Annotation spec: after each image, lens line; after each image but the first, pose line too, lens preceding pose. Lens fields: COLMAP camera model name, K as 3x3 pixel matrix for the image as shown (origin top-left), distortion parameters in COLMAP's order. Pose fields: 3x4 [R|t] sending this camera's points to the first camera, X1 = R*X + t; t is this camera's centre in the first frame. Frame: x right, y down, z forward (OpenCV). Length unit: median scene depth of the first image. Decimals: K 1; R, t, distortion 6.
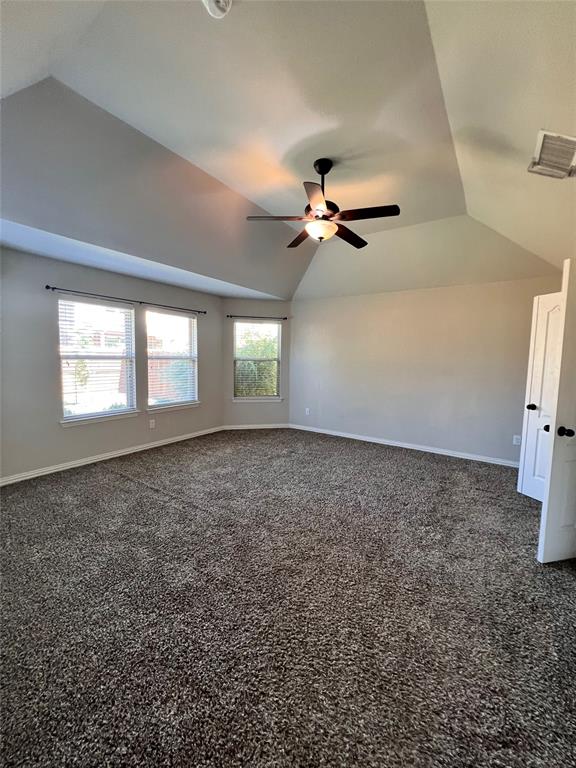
lens RADIAL K [[306.6, 0, 290.6], [0, 306.6, 384.0], [0, 0, 1]] dist [0.000184, -0.000192]
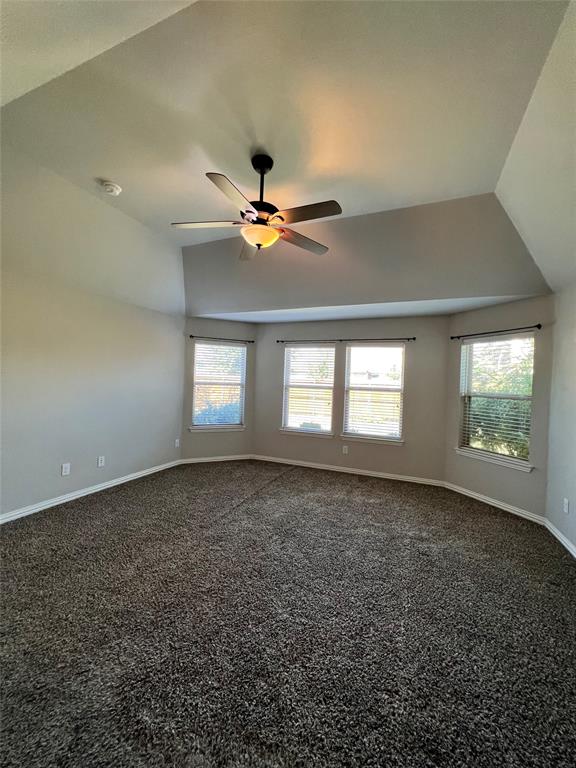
lens RADIAL K [[306.6, 0, 290.6], [0, 306.6, 384.0], [0, 0, 1]] dist [0.000184, -0.000192]
pose [[0.206946, -0.002213, -0.978350, 0.570634], [-0.118419, 0.992589, -0.027294, -0.047923], [0.971159, 0.121504, 0.205151, 0.575256]]
